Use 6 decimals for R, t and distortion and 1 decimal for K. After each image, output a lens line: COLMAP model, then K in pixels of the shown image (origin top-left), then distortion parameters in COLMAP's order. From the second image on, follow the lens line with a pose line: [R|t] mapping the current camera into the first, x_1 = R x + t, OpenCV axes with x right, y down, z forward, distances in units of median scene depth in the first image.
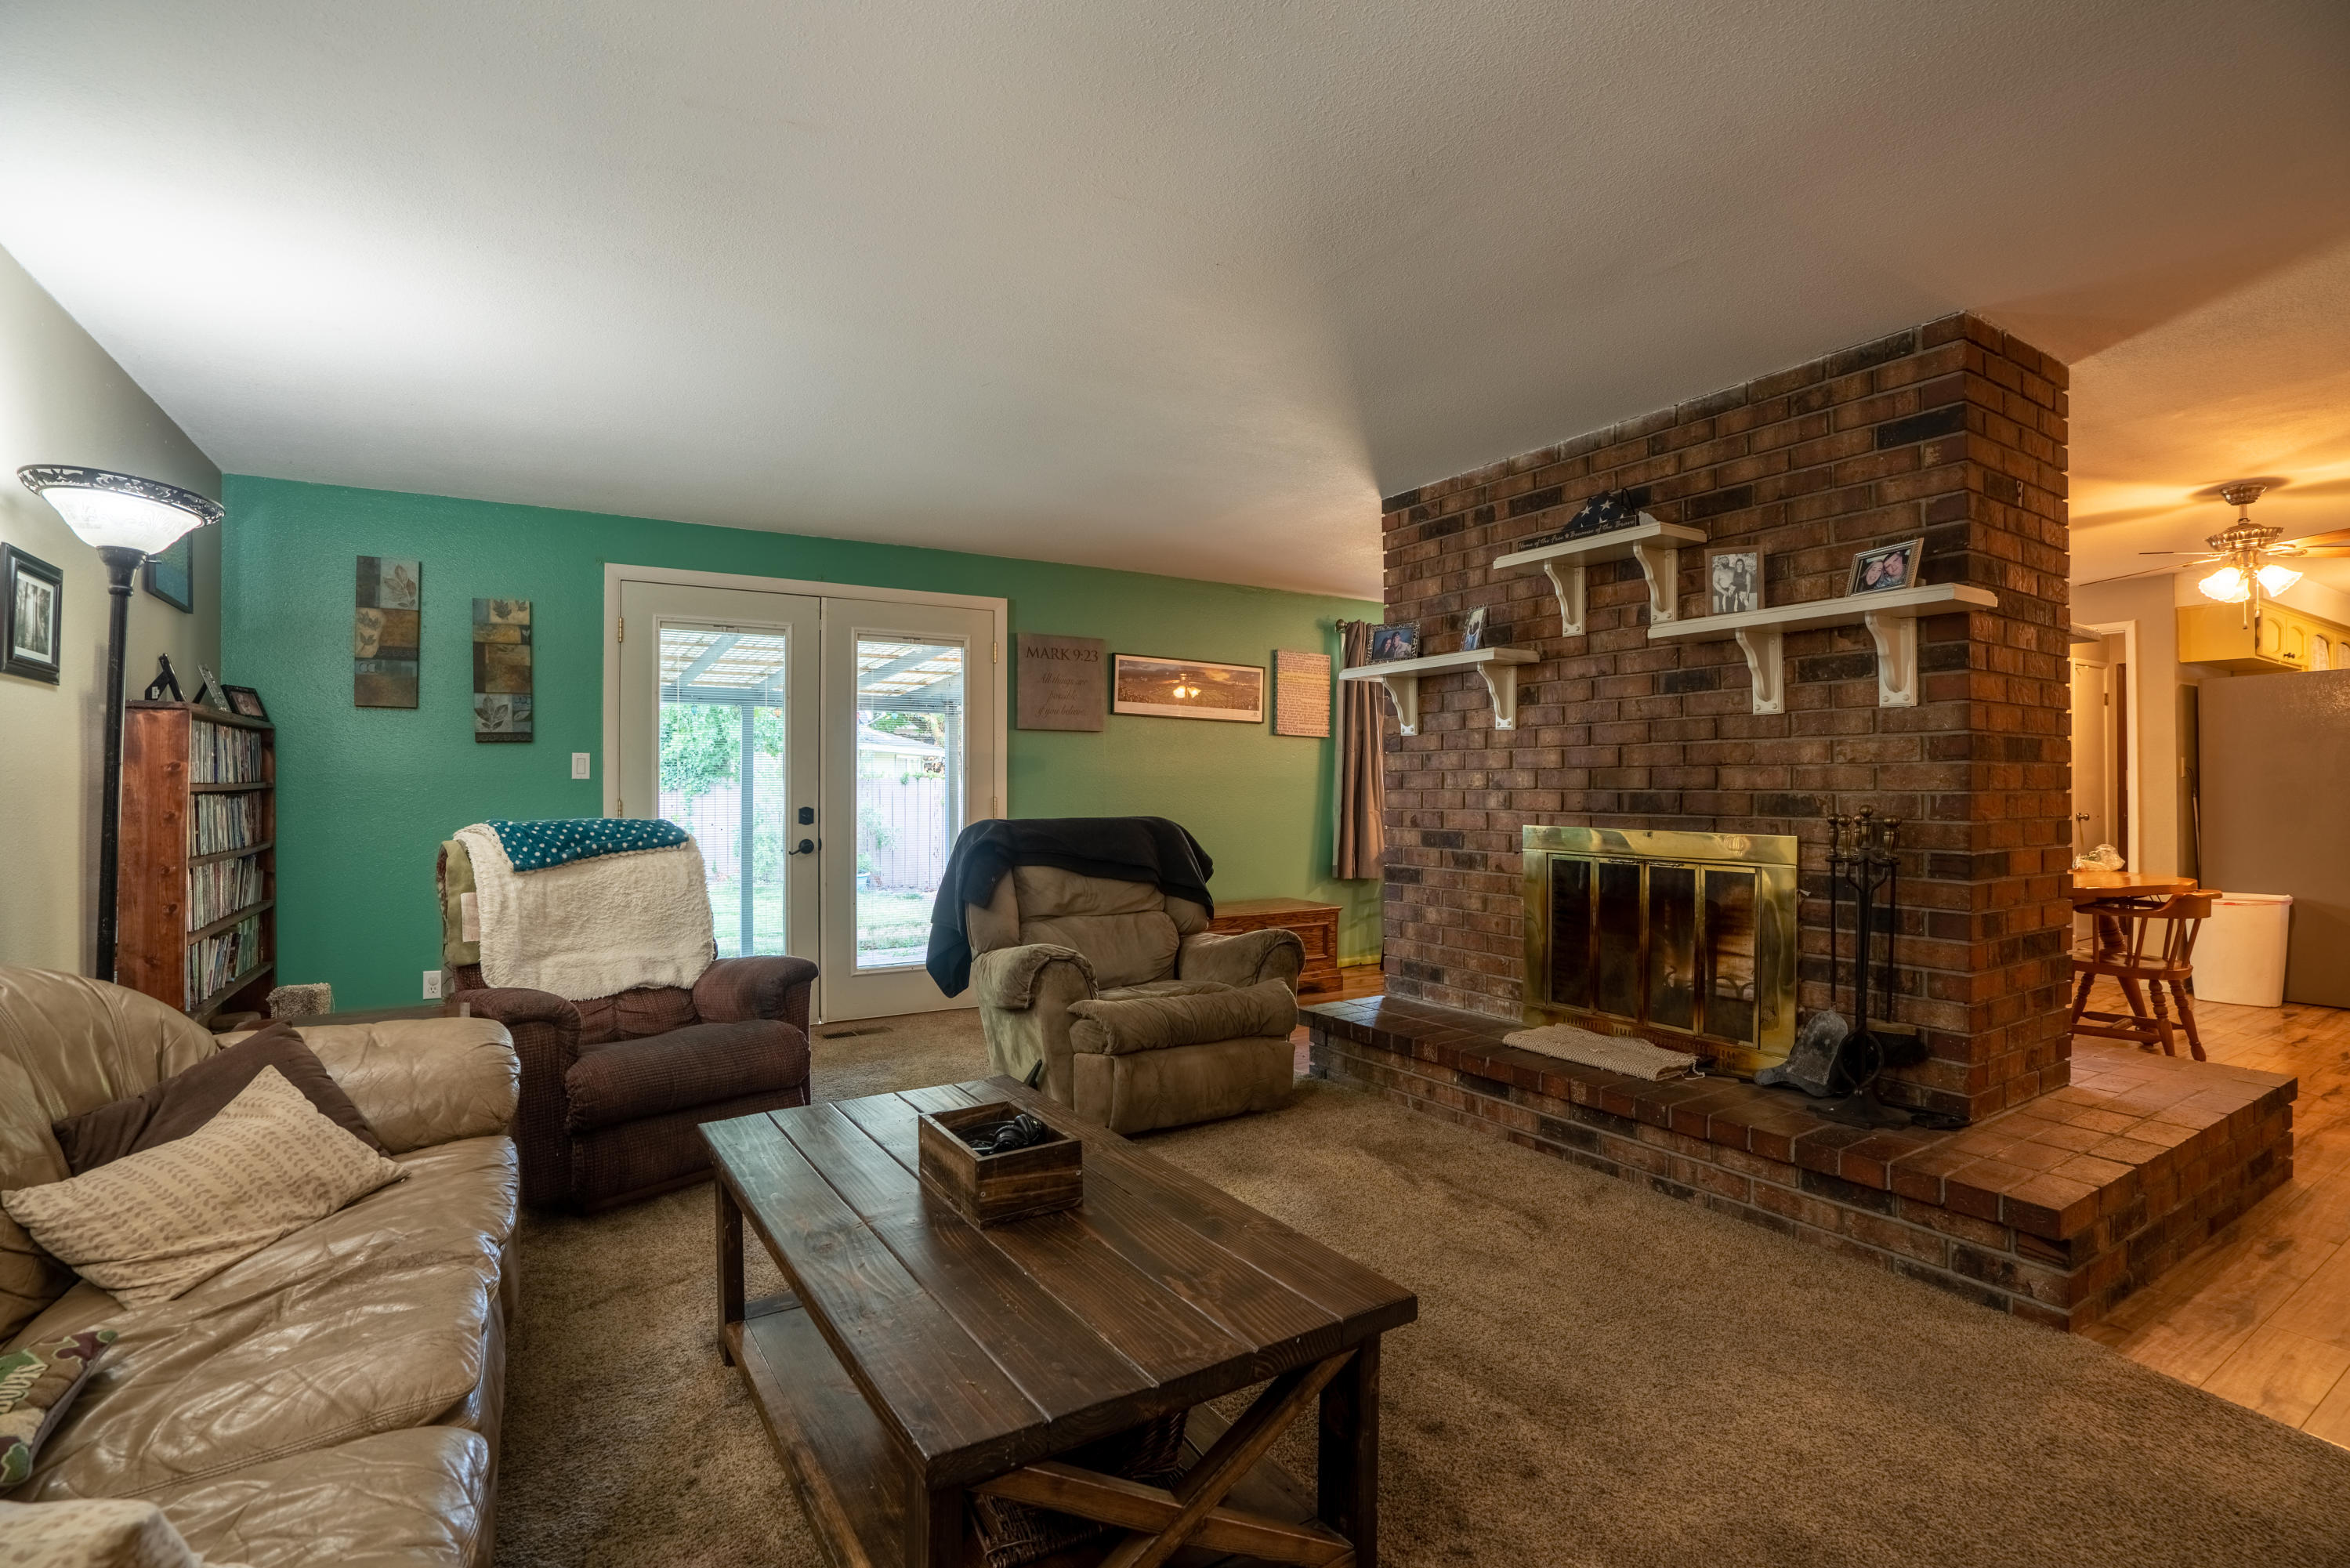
lens RADIAL K [[1088.5, 0, 1147.5], [0, 1088.5, 788.6], [0, 0, 1]] dist [-0.054962, 0.014608]
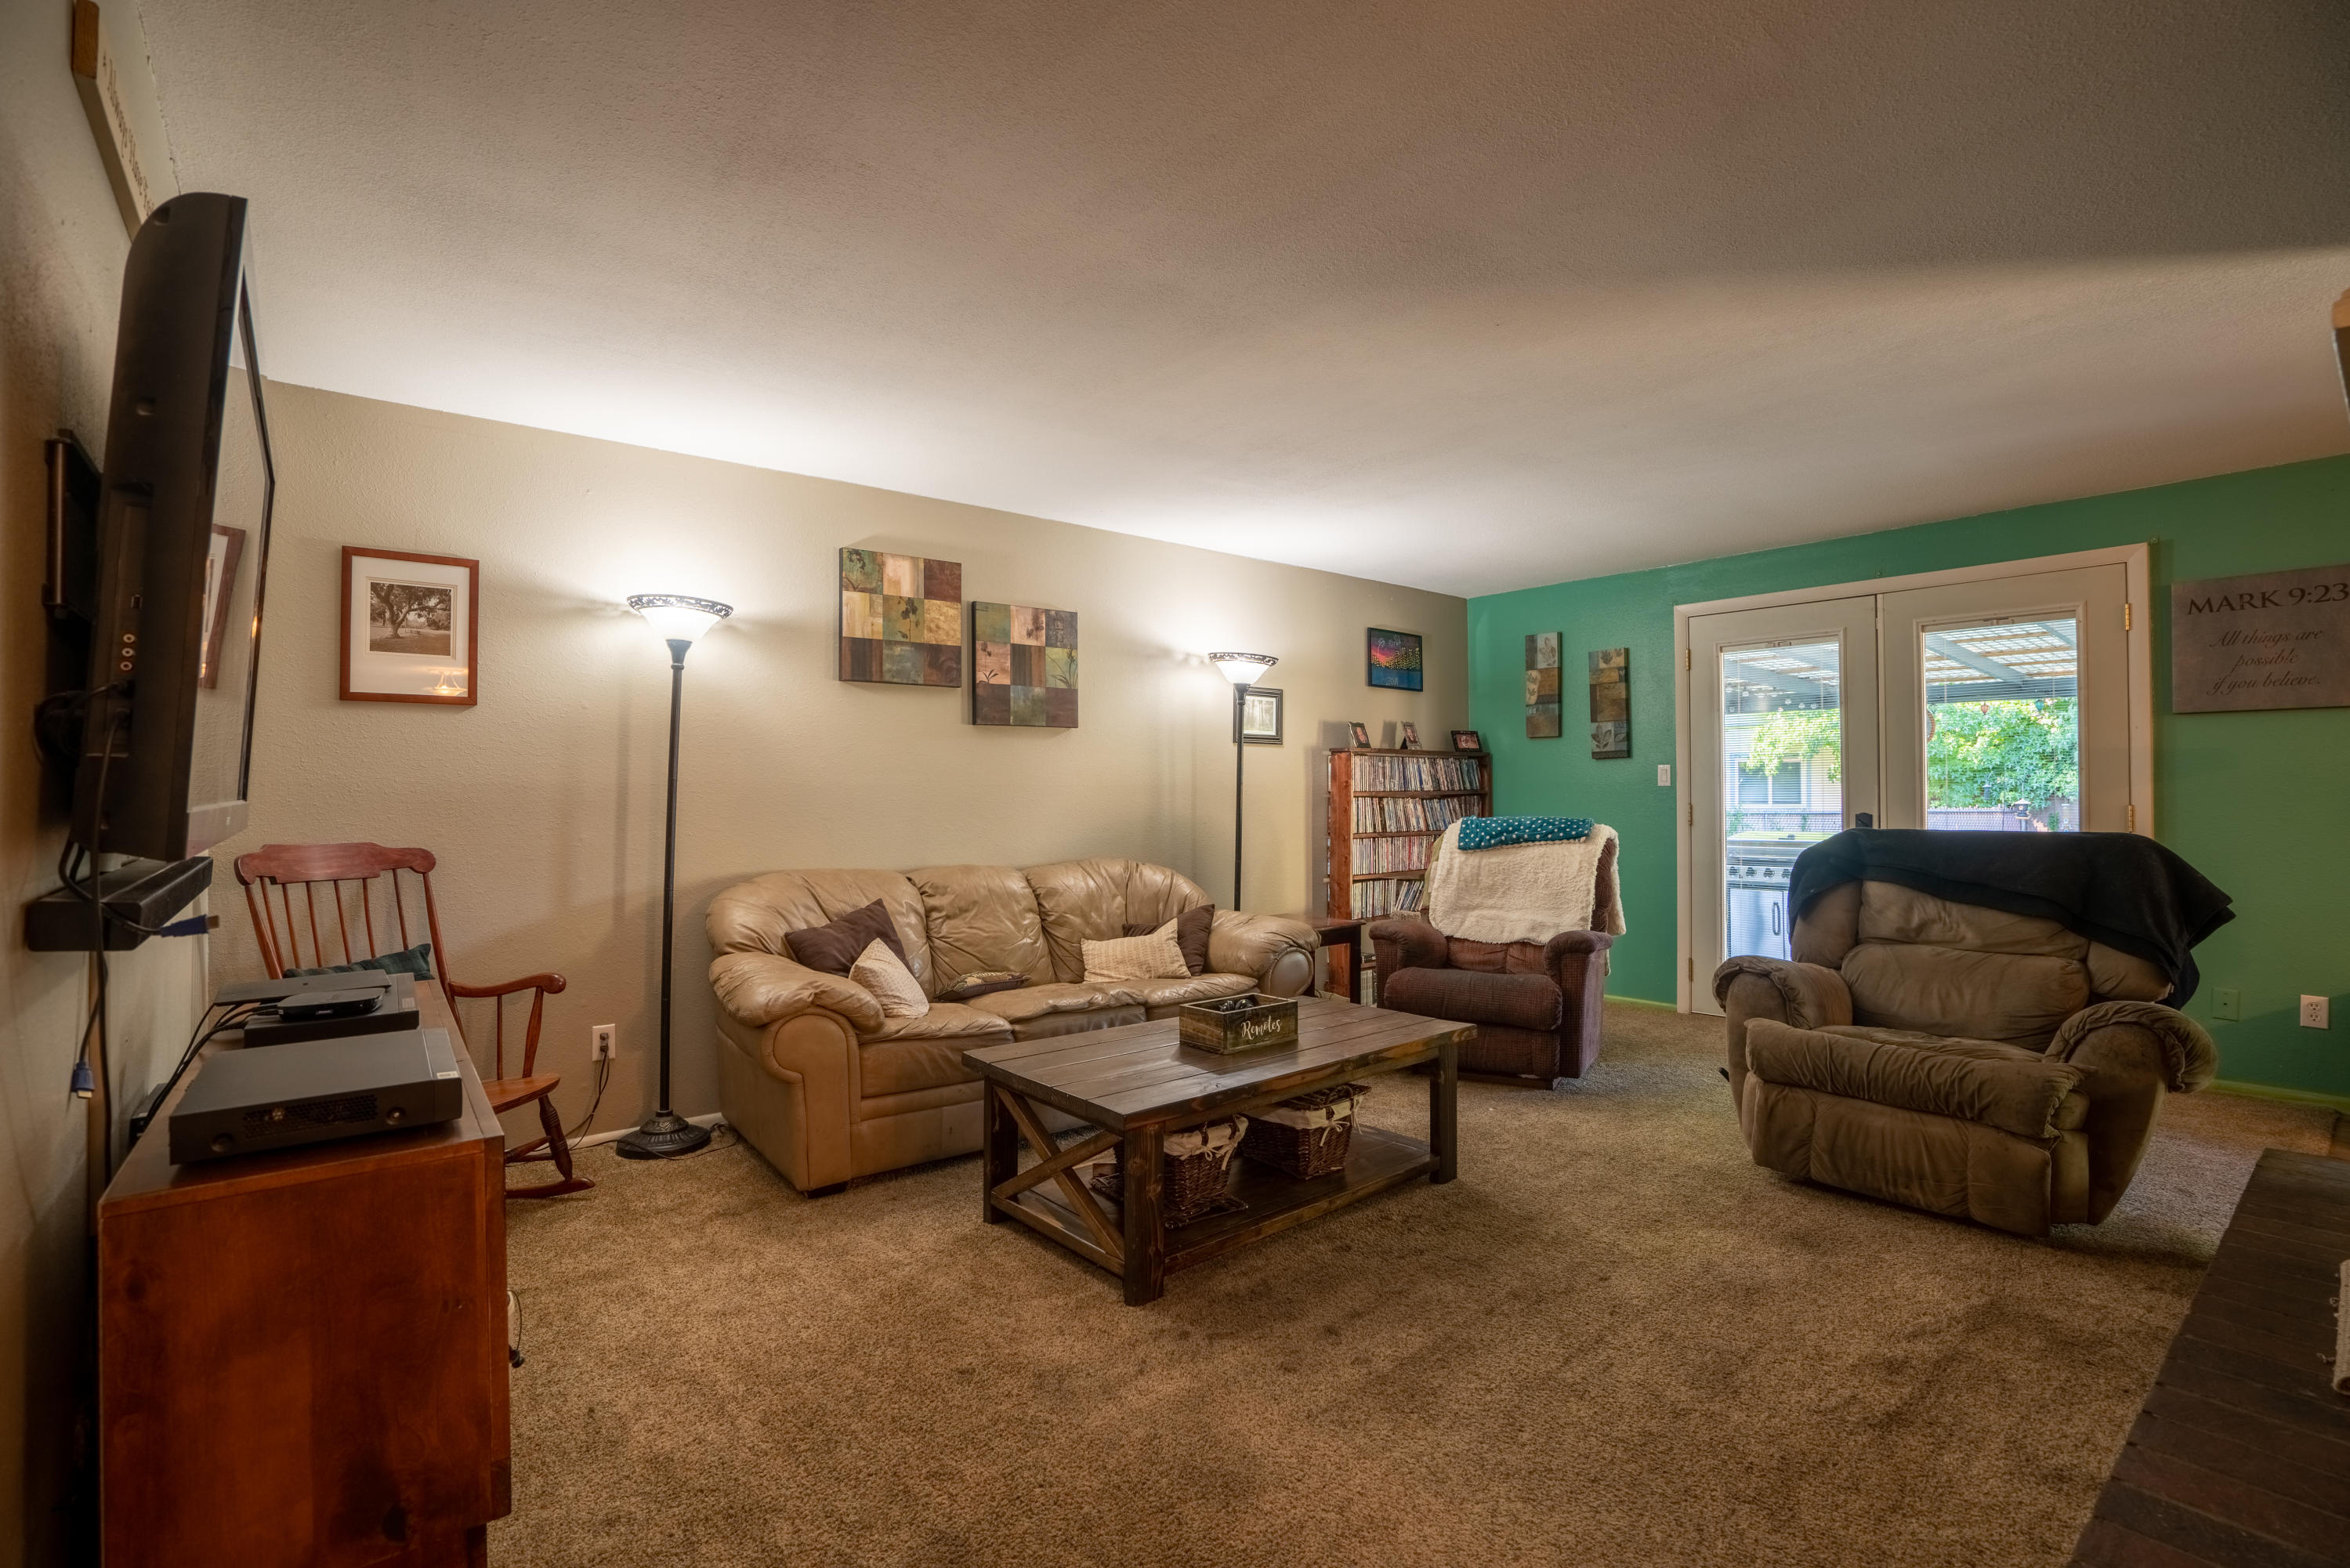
lens RADIAL K [[1088.5, 0, 1171.6], [0, 1088.5, 790.0], [0, 0, 1]] dist [-0.054962, 0.014608]
pose [[0.134211, -0.003129, -0.990948, 0.675053], [0.001130, 0.999995, -0.003004, -0.001606], [0.990952, -0.000716, 0.134214, 0.311119]]
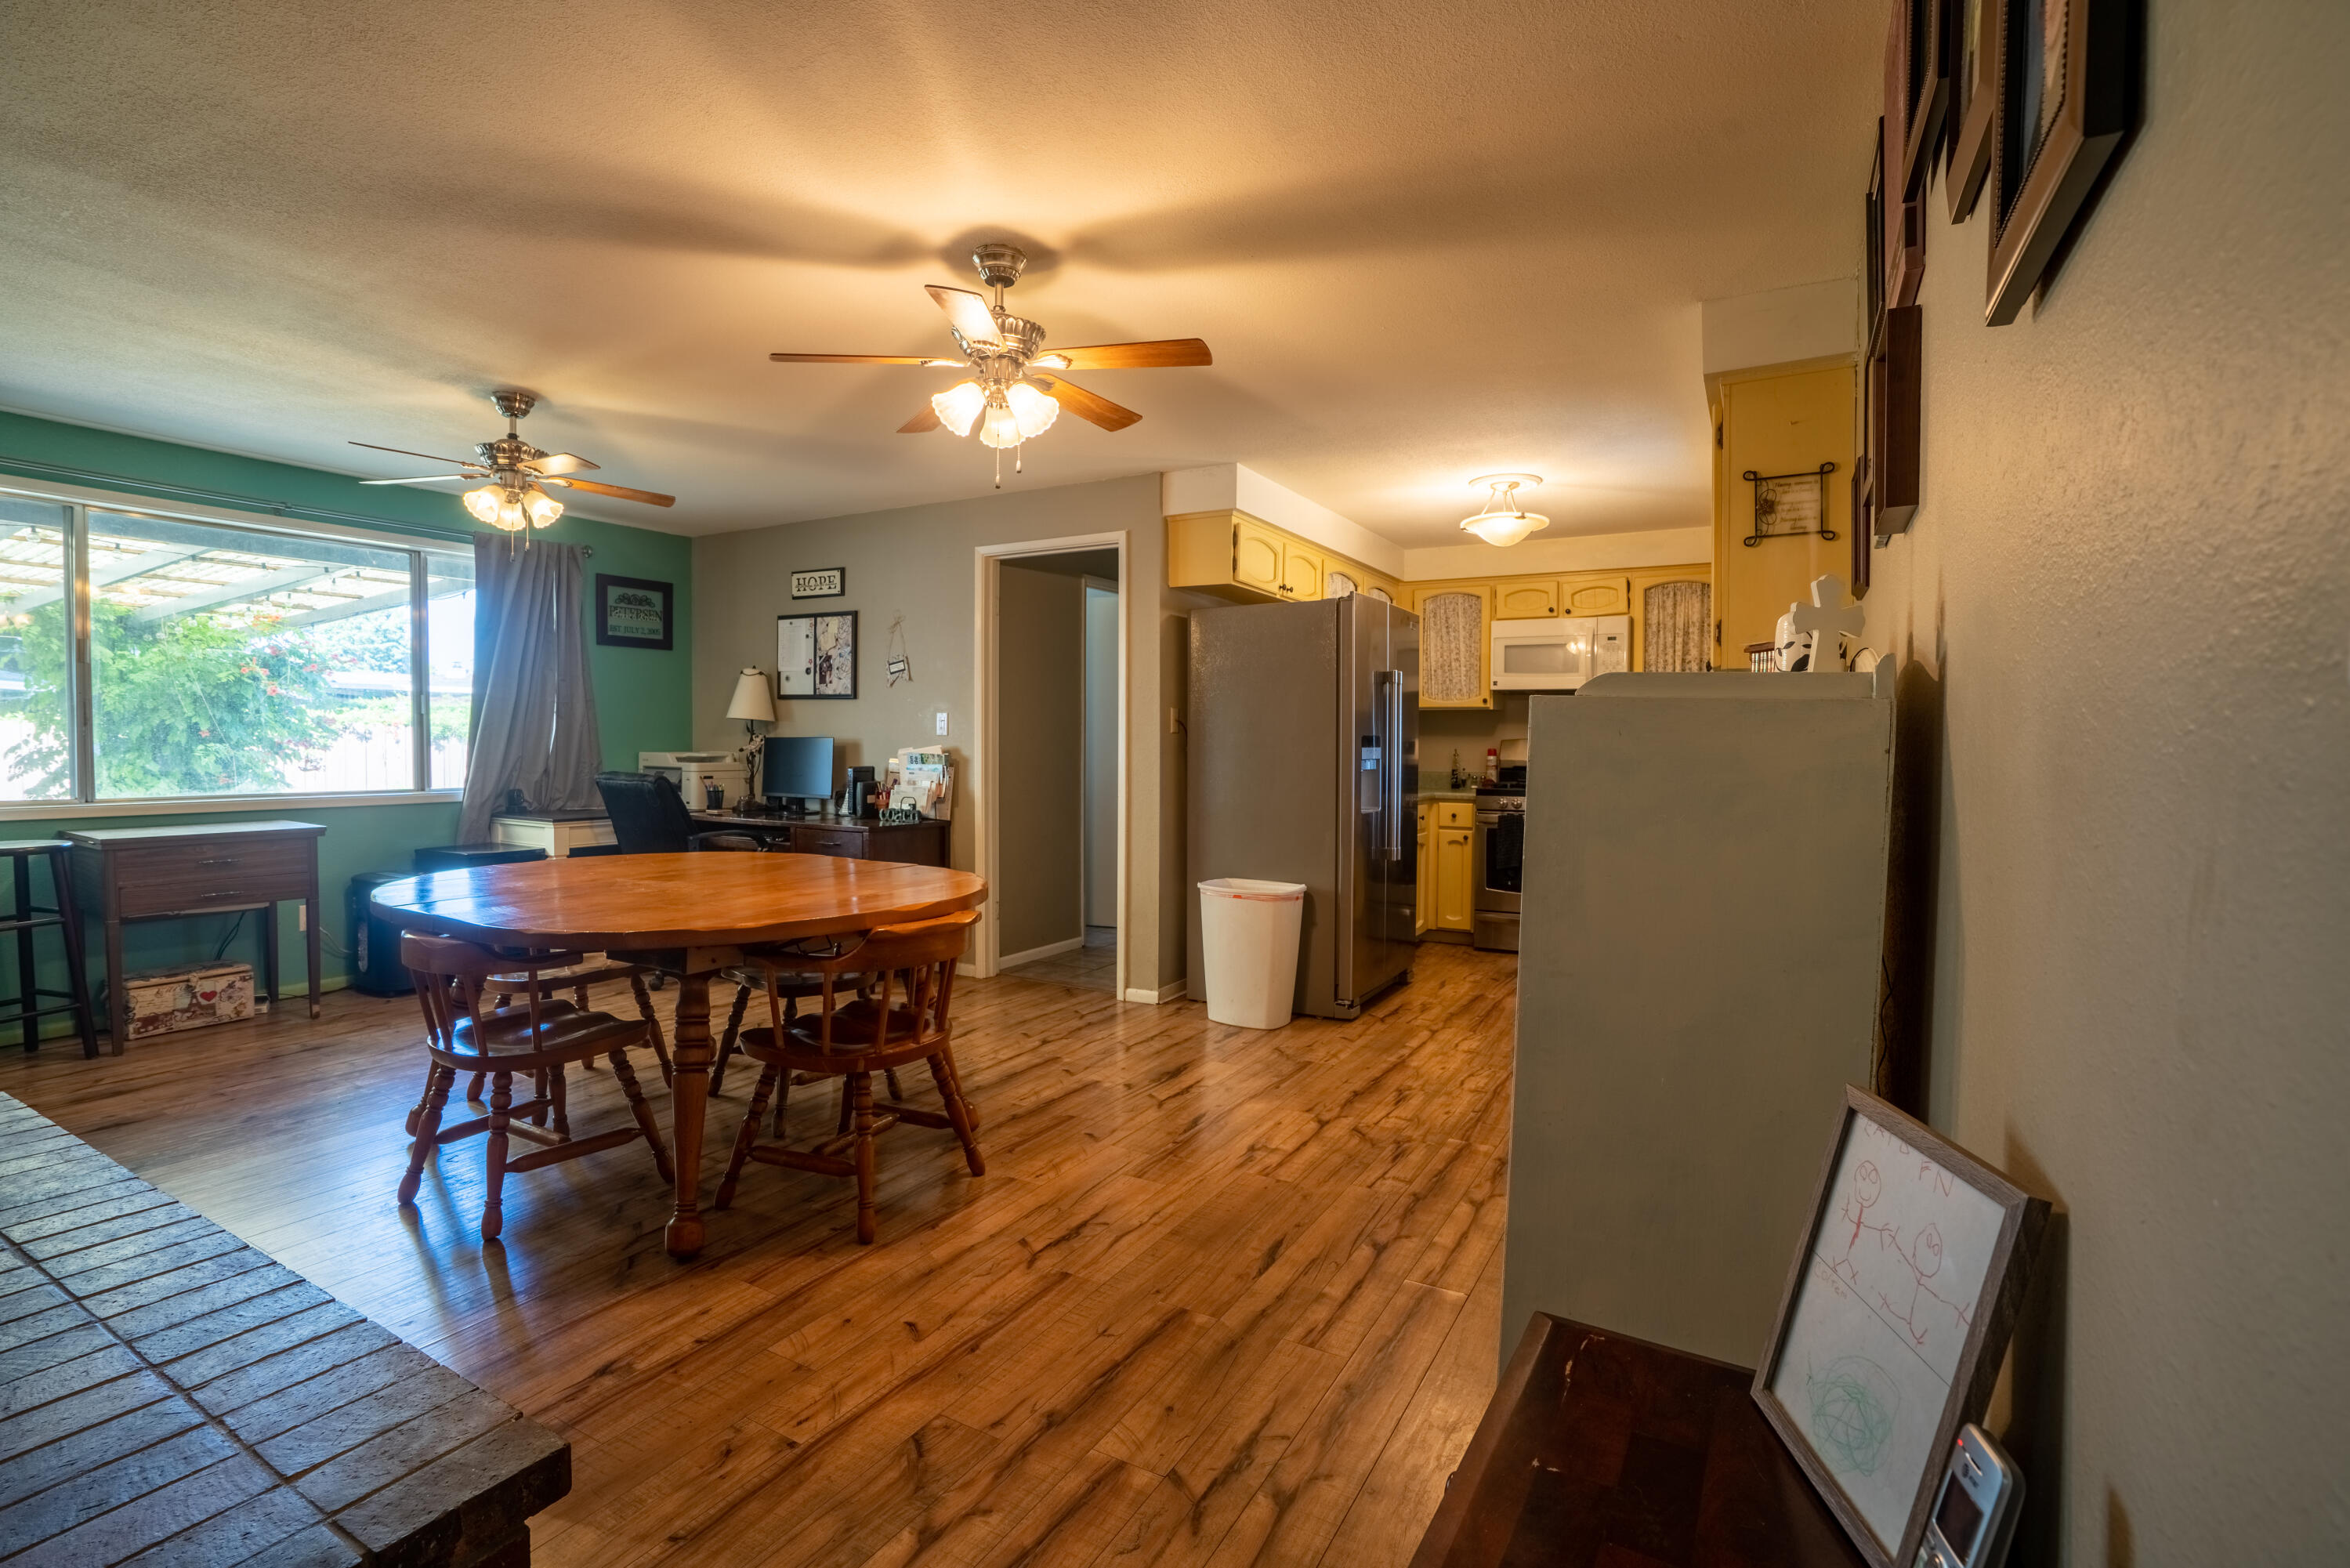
lens RADIAL K [[1088.5, 0, 1174.5], [0, 1088.5, 774.7], [0, 0, 1]] dist [-0.054962, 0.014608]
pose [[0.873032, -0.008925, 0.487582, 0.844900], [-0.005831, 0.999570, 0.028737, -0.003069], [-0.487629, -0.027931, 0.872604, 0.388986]]
